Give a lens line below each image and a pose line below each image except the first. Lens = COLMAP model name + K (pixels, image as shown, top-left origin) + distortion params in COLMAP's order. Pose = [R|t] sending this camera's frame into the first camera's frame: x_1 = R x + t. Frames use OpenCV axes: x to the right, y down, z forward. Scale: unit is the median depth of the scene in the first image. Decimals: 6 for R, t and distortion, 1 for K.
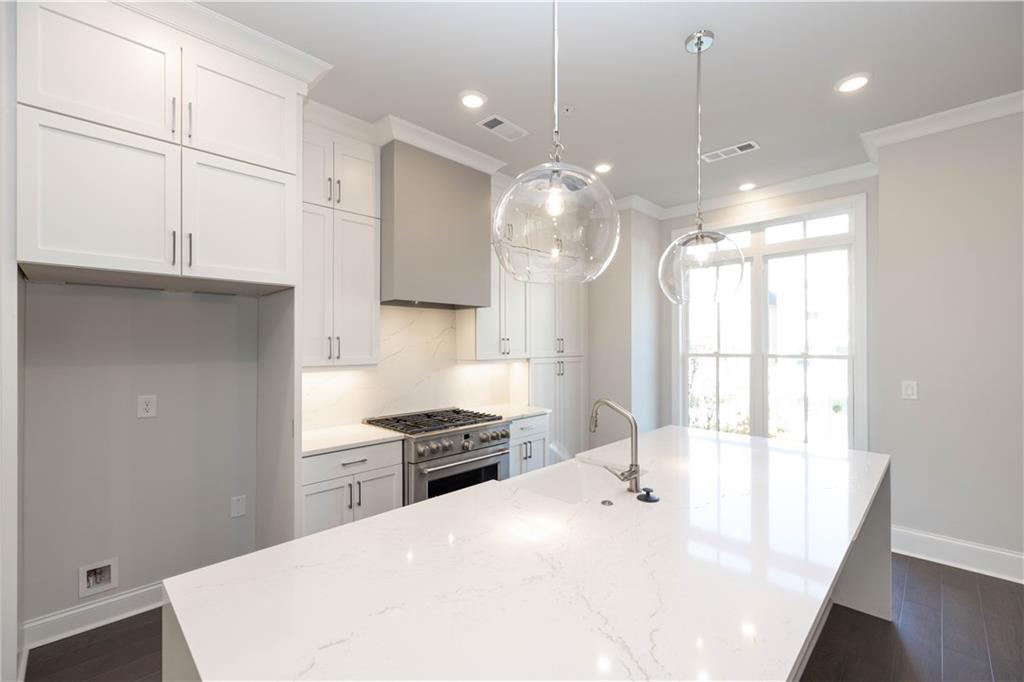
lens RADIAL K [[431.7, 0, 511.3], [0, 431.7, 342.3], [0, 0, 1]] dist [0.000051, -0.000178]
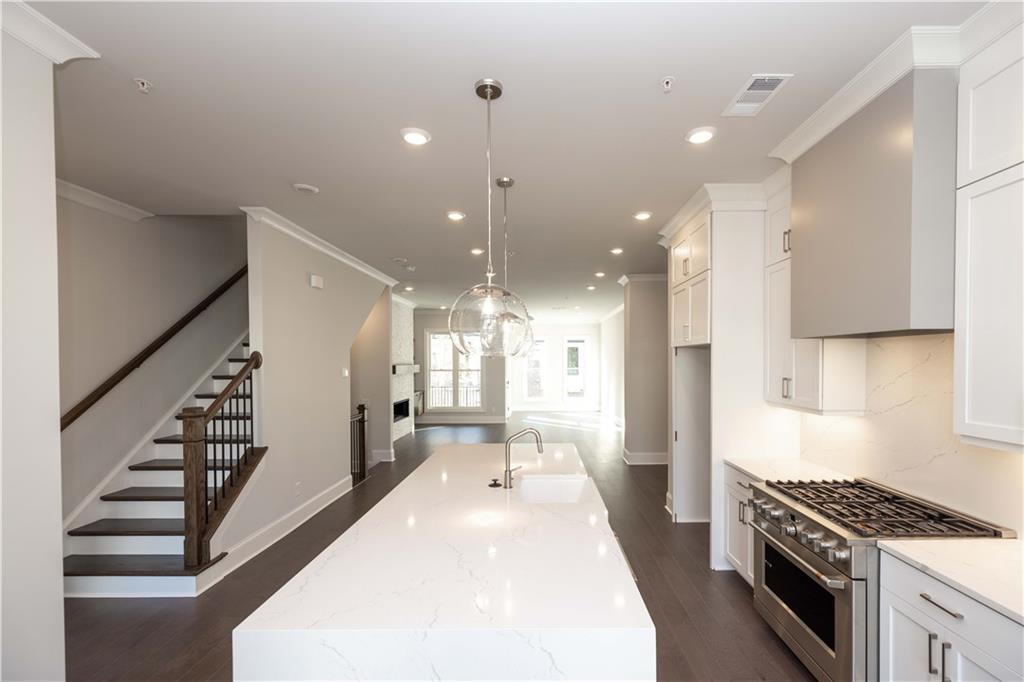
lens RADIAL K [[443.5, 0, 547.3], [0, 443.5, 369.1], [0, 0, 1]] dist [-0.000115, -0.000046]
pose [[-0.694946, 0.017253, -0.718855, 0.630401], [0.006487, 0.999822, 0.017725, -0.045781], [0.719033, 0.007655, -0.694934, 1.052464]]
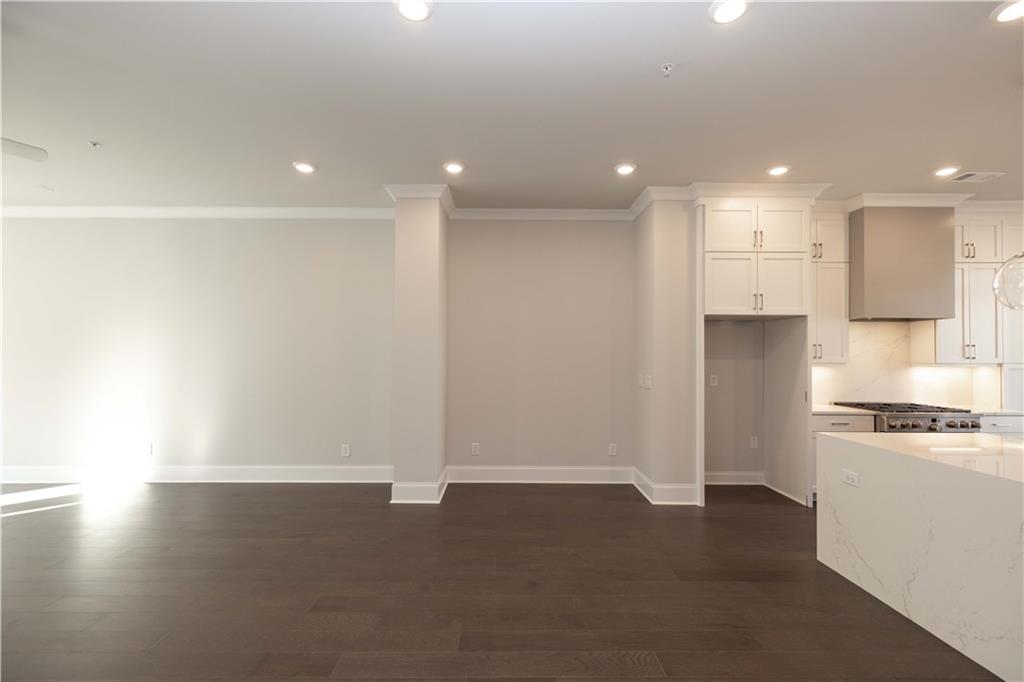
lens RADIAL K [[433.0, 0, 507.6], [0, 433.0, 349.1], [0, 0, 1]] dist [0.000898, 0.000195]
pose [[0.710628, -0.004872, -0.703551, -0.083132], [-0.002804, 0.999948, -0.009757, 0.018128], [0.703563, 0.008907, 0.710577, -0.709501]]
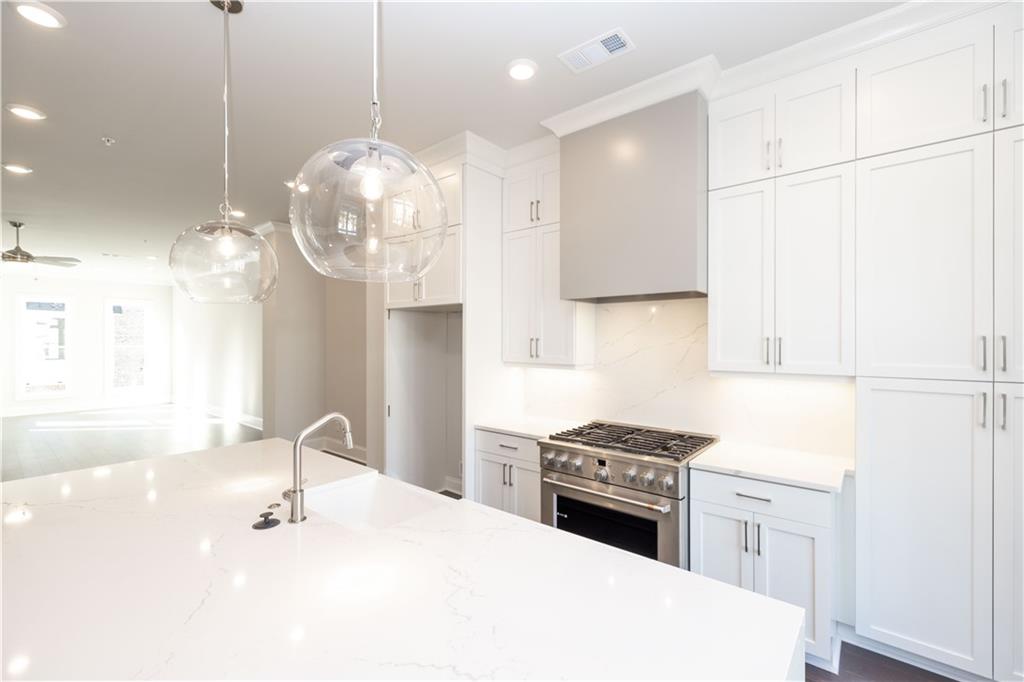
lens RADIAL K [[437.7, 0, 514.4], [0, 437.7, 339.8], [0, 0, 1]] dist [-0.000071, -0.000051]
pose [[0.090114, 0.003177, -0.995926, 0.588094], [0.005670, 0.999977, 0.003703, -0.010464], [0.995915, -0.005980, 0.090093, 0.661101]]
